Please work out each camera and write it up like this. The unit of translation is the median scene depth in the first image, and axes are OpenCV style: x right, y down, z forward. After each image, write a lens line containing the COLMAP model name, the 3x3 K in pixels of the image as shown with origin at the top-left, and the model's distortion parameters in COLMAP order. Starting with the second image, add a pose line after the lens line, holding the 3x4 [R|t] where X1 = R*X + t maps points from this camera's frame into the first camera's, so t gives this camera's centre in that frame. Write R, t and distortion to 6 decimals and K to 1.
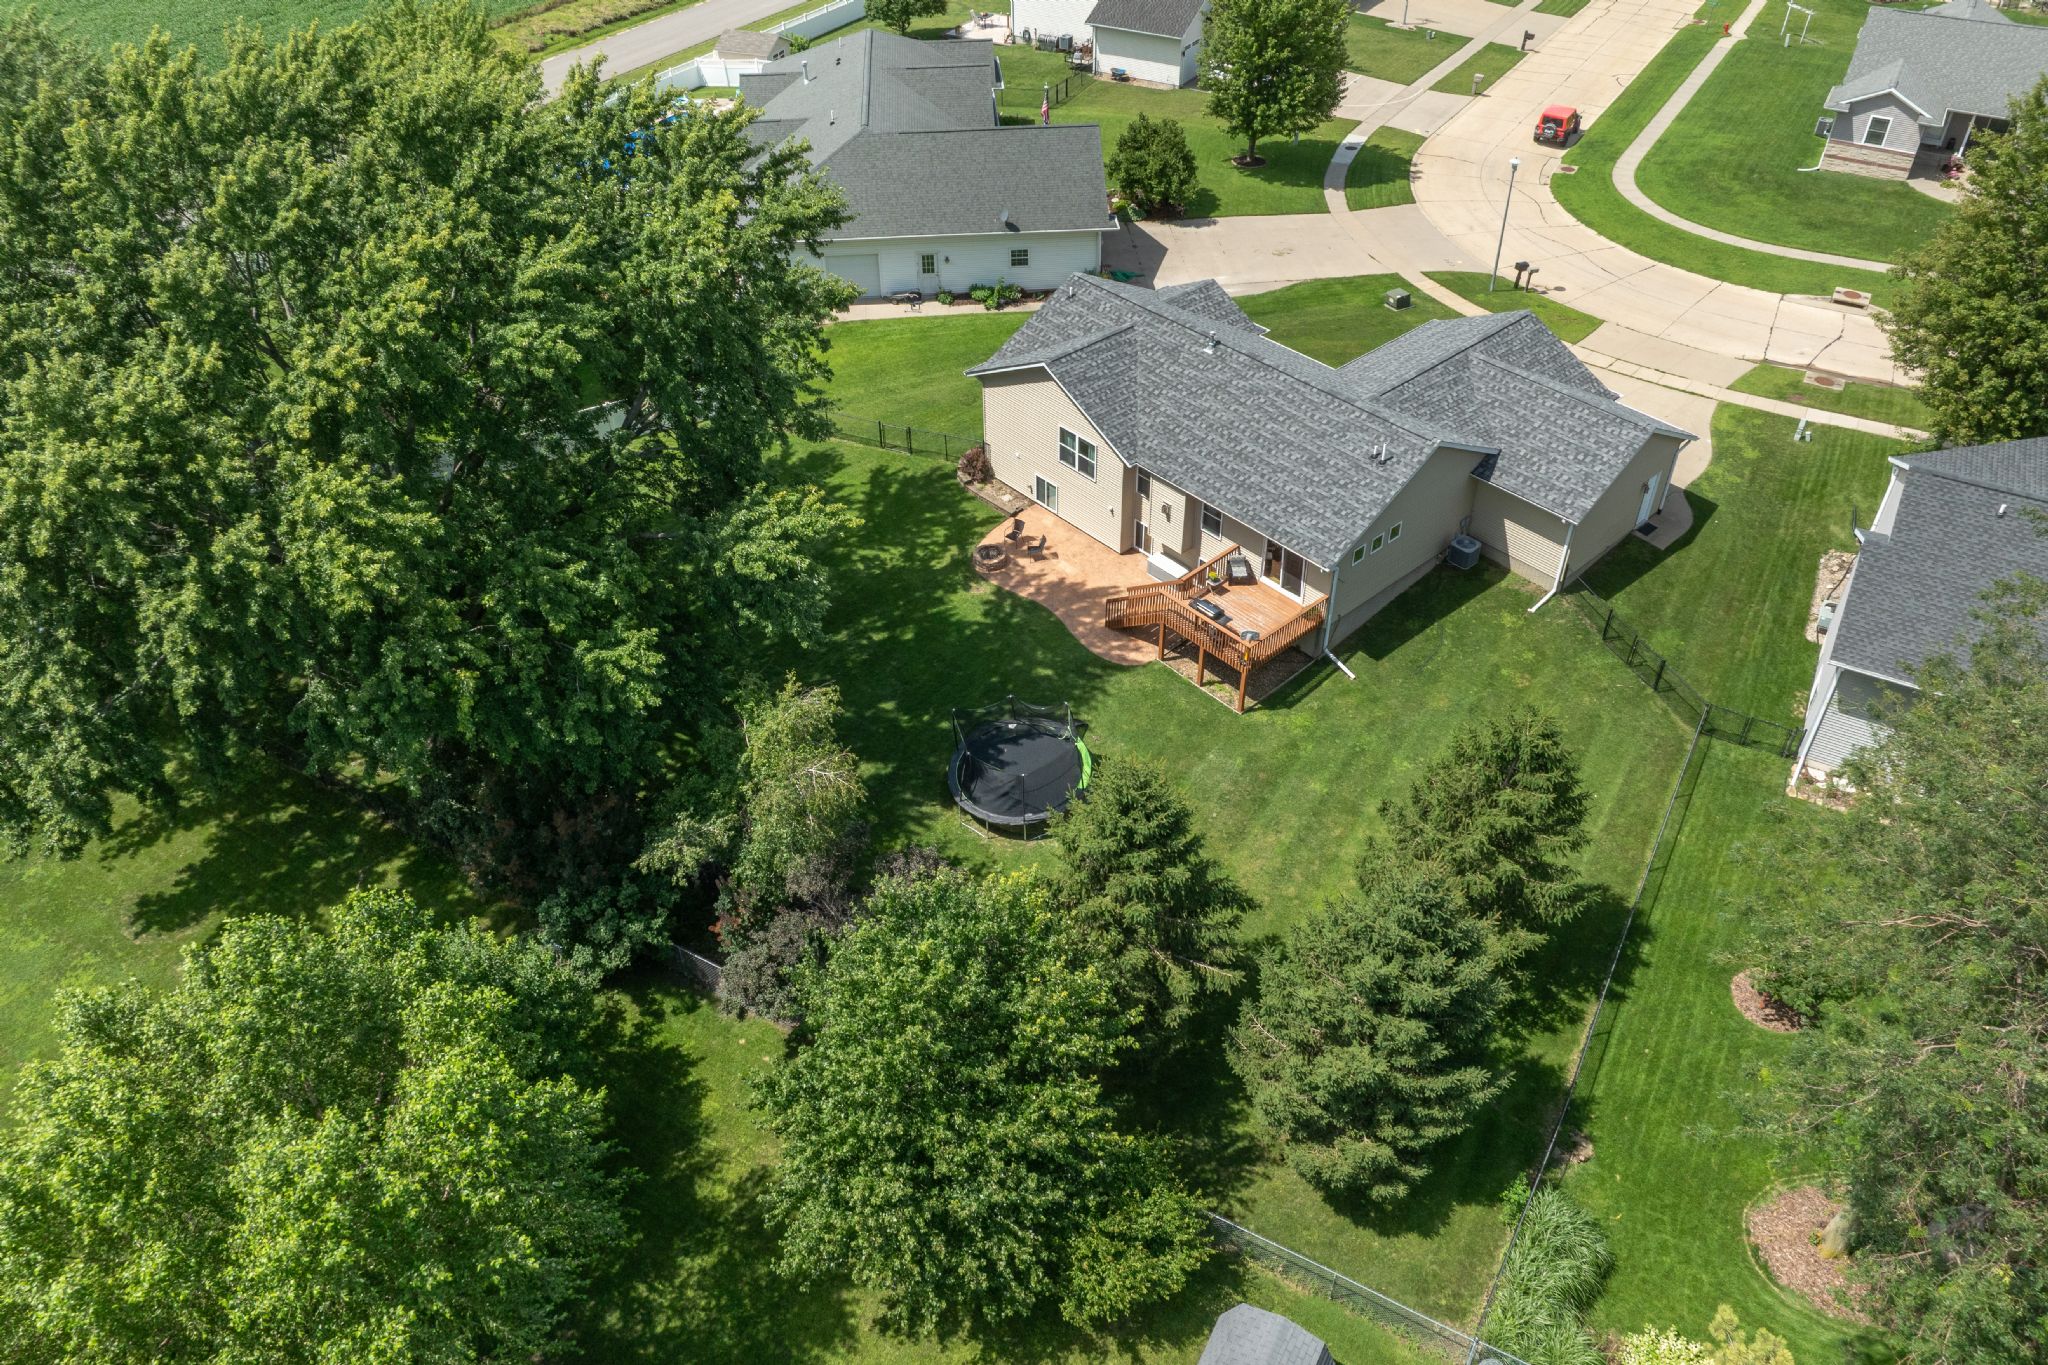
lens RADIAL K [[1587.0, 0, 1024.0], [0, 1587.0, 682.5], [0, 0, 1]] dist [-0.047427, -0.000723]
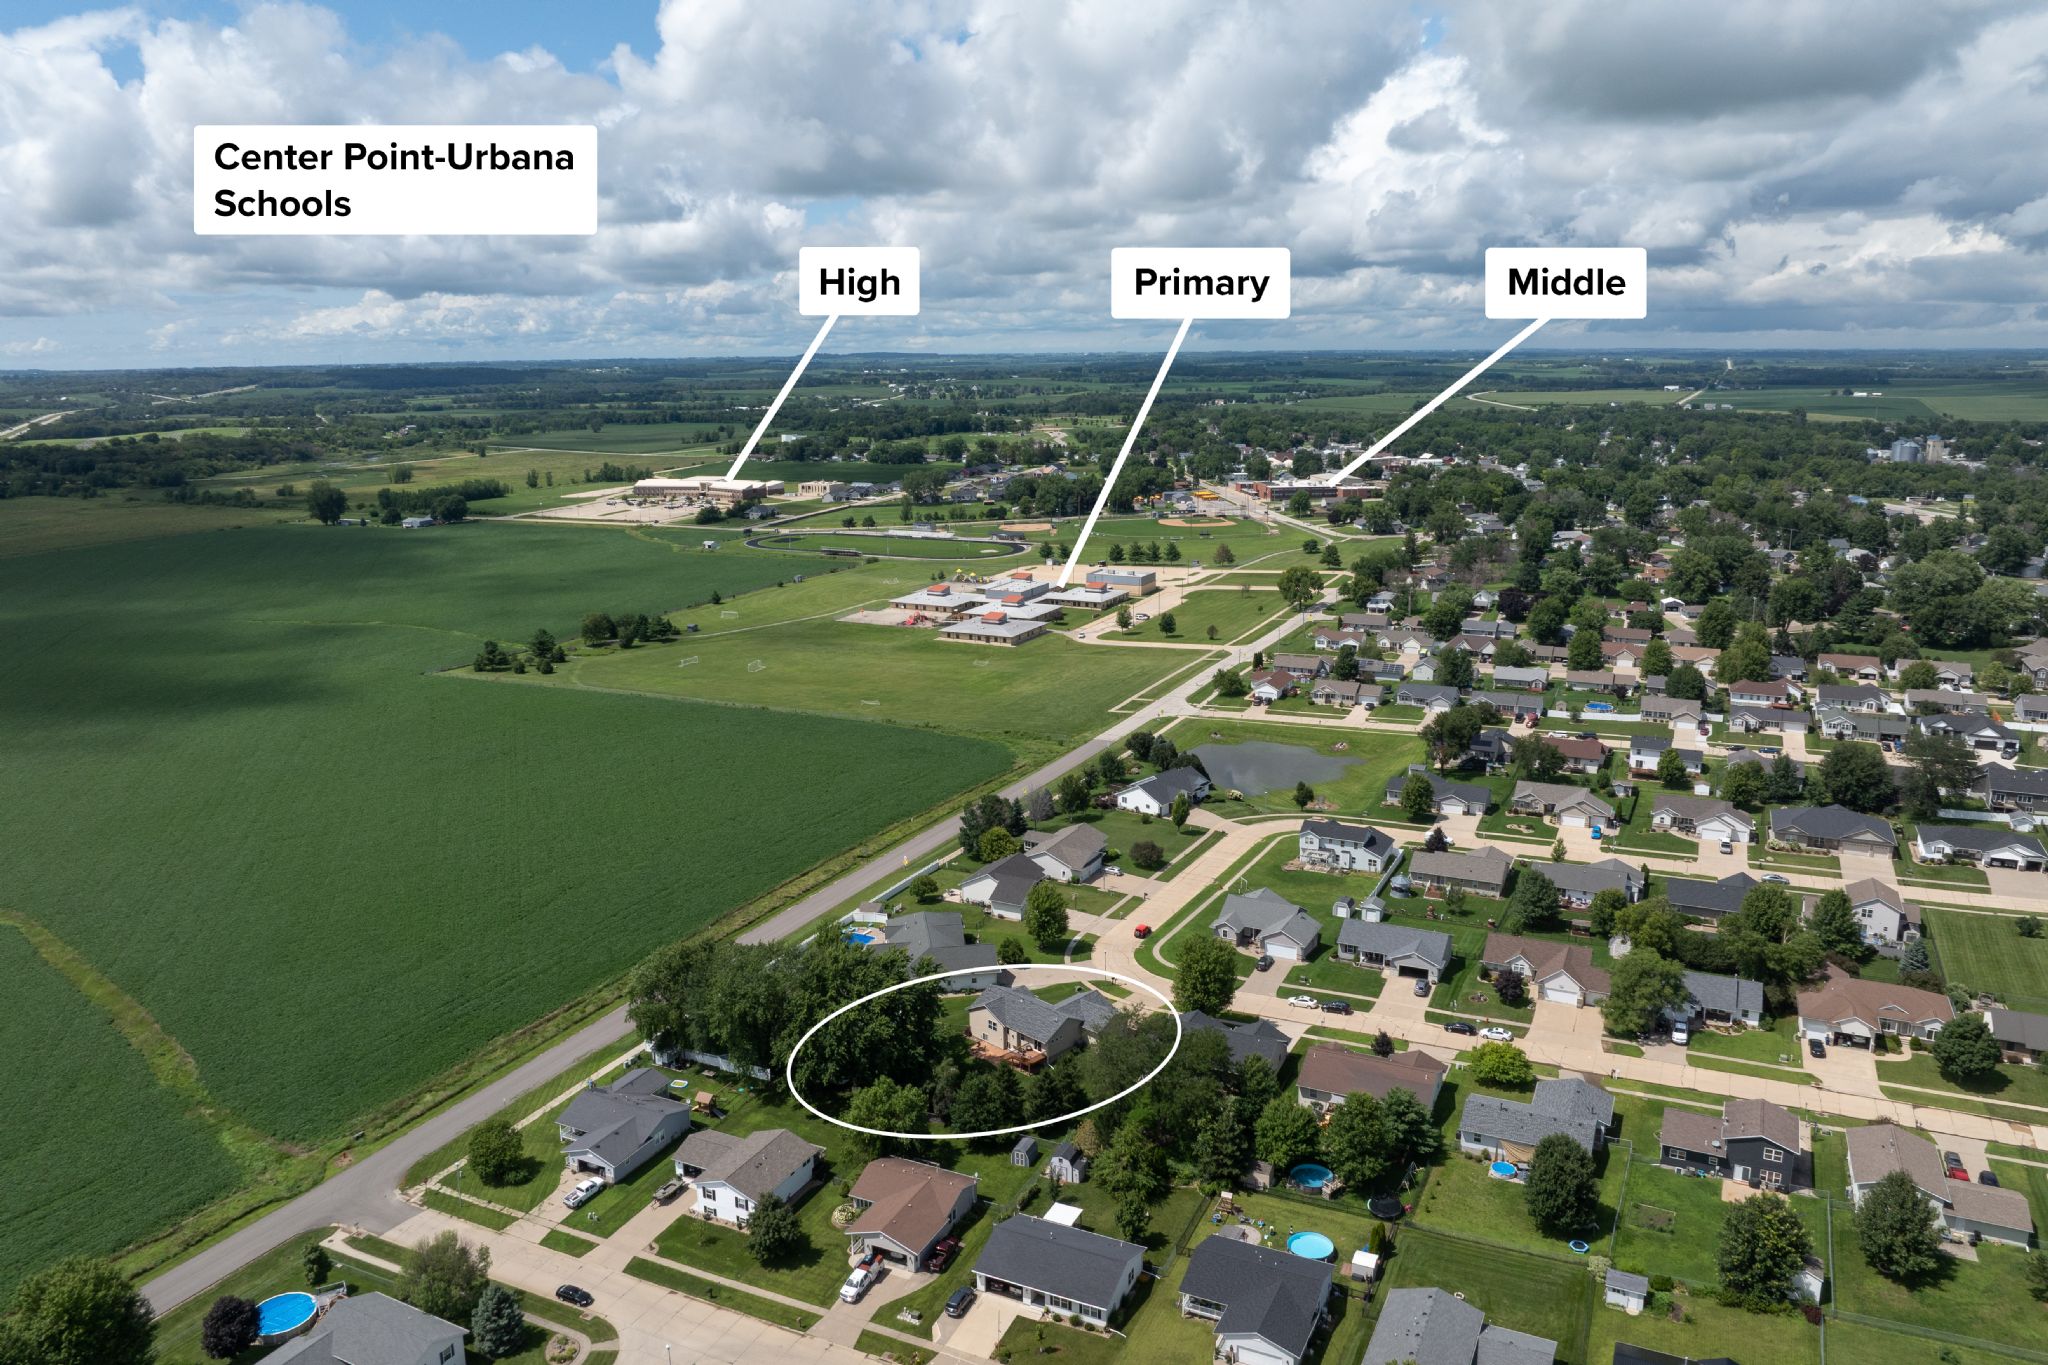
lens RADIAL K [[1587.0, 0, 1024.0], [0, 1587.0, 682.5], [0, 0, 1]] dist [-0.047427, -0.000723]
pose [[0.997613, -0.015522, 0.067283, -0.115593], [0.042484, 0.906125, -0.420872, 0.609704], [-0.054433, 0.422726, 0.904621, -2.435790]]
